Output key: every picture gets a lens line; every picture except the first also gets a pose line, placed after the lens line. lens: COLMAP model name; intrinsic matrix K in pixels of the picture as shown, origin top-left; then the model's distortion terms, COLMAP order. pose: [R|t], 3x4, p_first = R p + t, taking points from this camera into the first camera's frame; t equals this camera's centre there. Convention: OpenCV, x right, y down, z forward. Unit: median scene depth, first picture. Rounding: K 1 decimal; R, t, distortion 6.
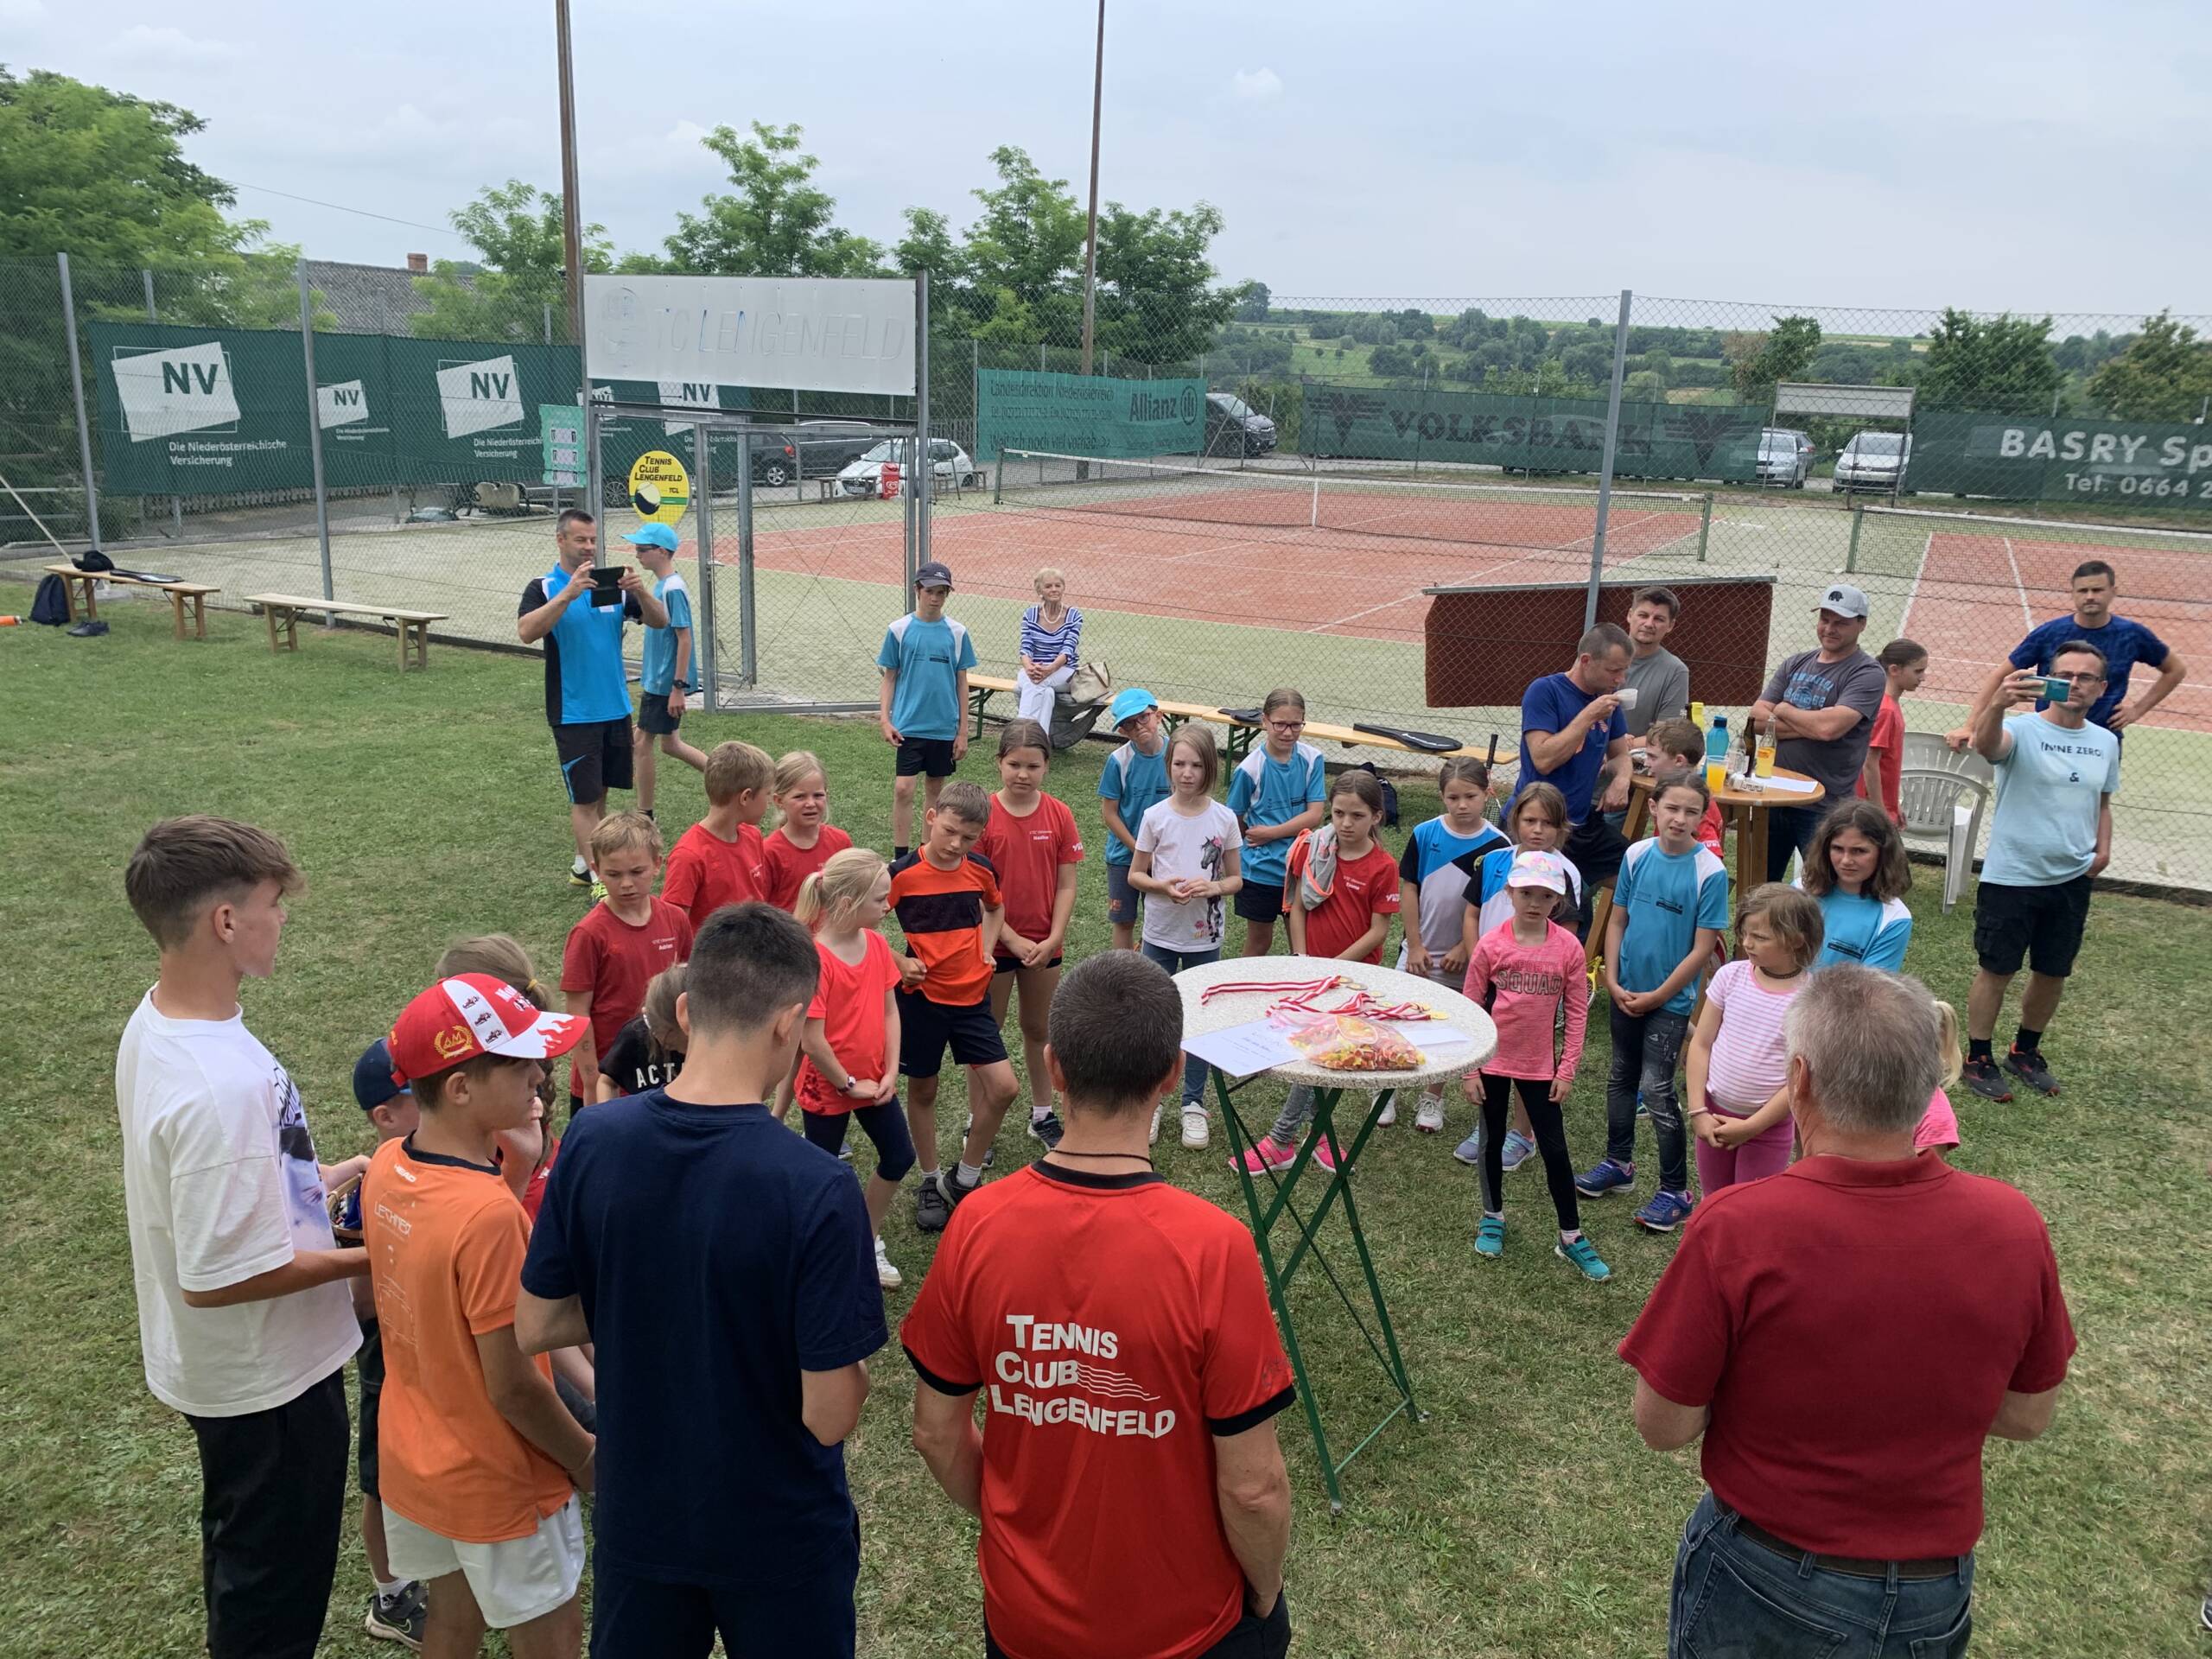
lens RADIAL K [[1718.5, 0, 1103.9], [0, 1718.5, 826.2], [0, 0, 1]] dist [0.007060, -0.002076]
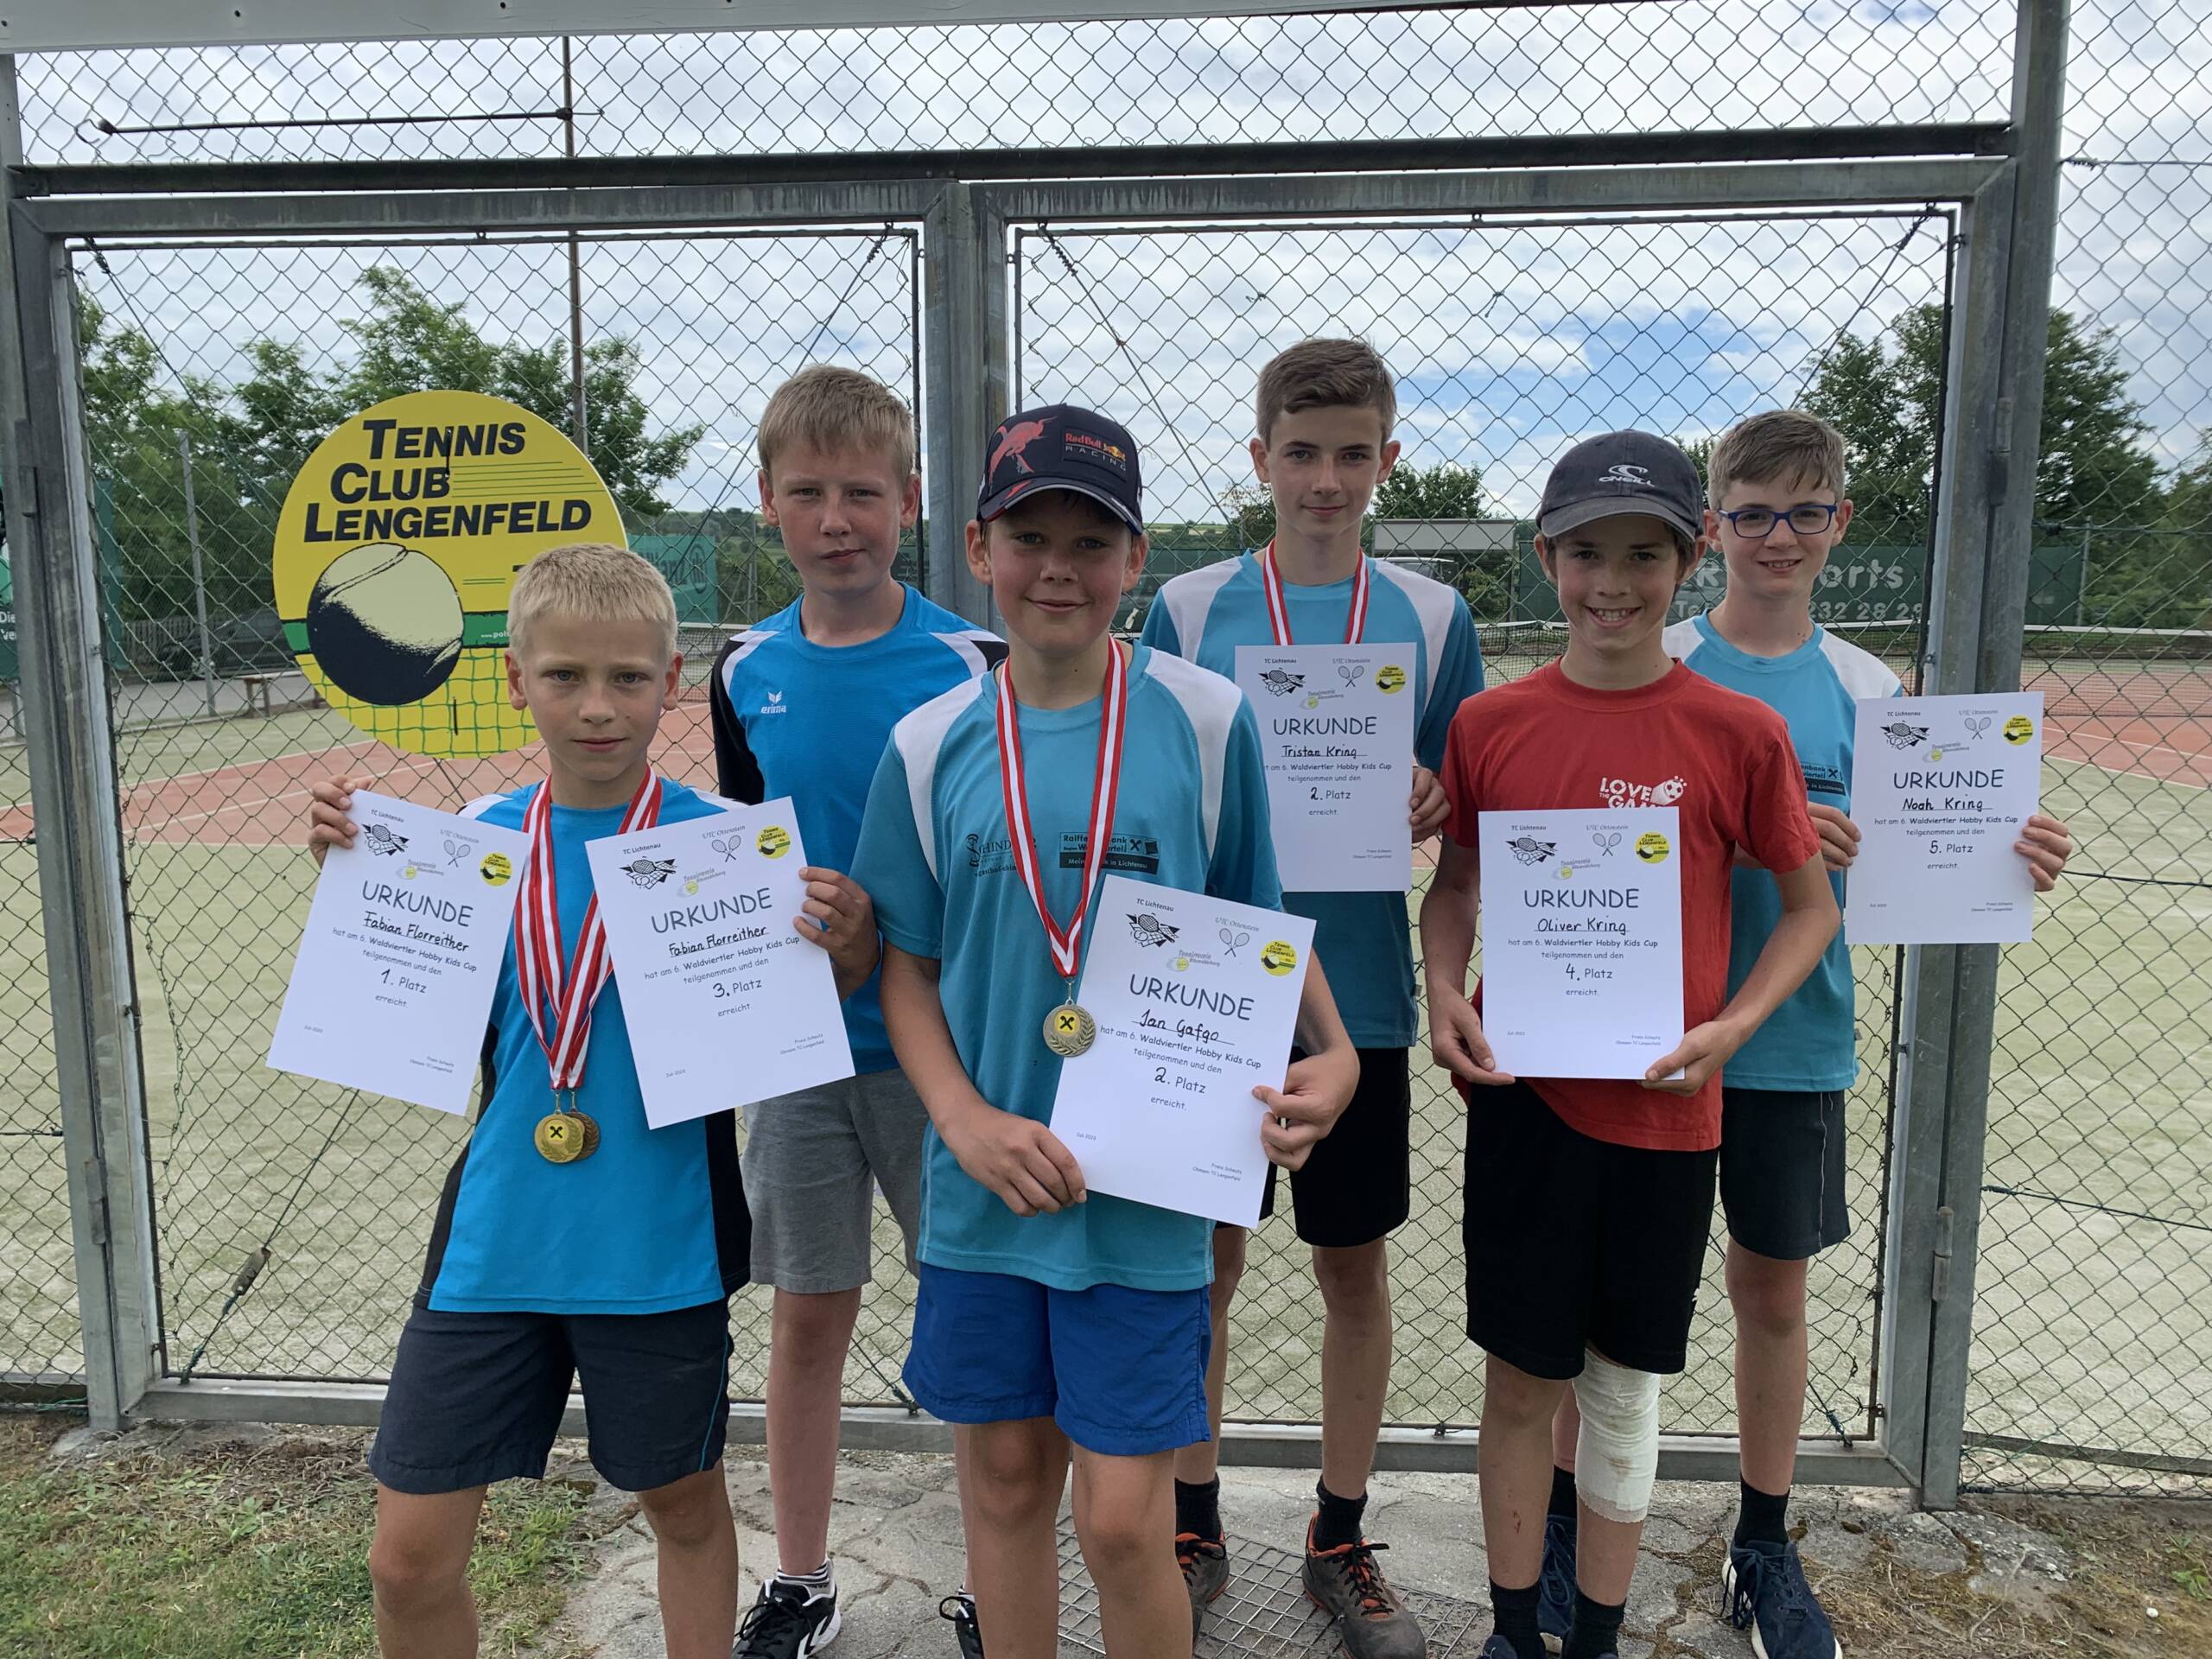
lens RADIAL K [[1718.5, 0, 1107.1], [0, 1718.5, 841.2], [0, 0, 1]] dist [0.007060, -0.002076]
pose [[0.925247, -0.094208, 0.367481, -0.261971], [0.130907, 0.988462, -0.076197, -0.137440], [-0.356063, 0.118607, 0.926904, 0.777421]]
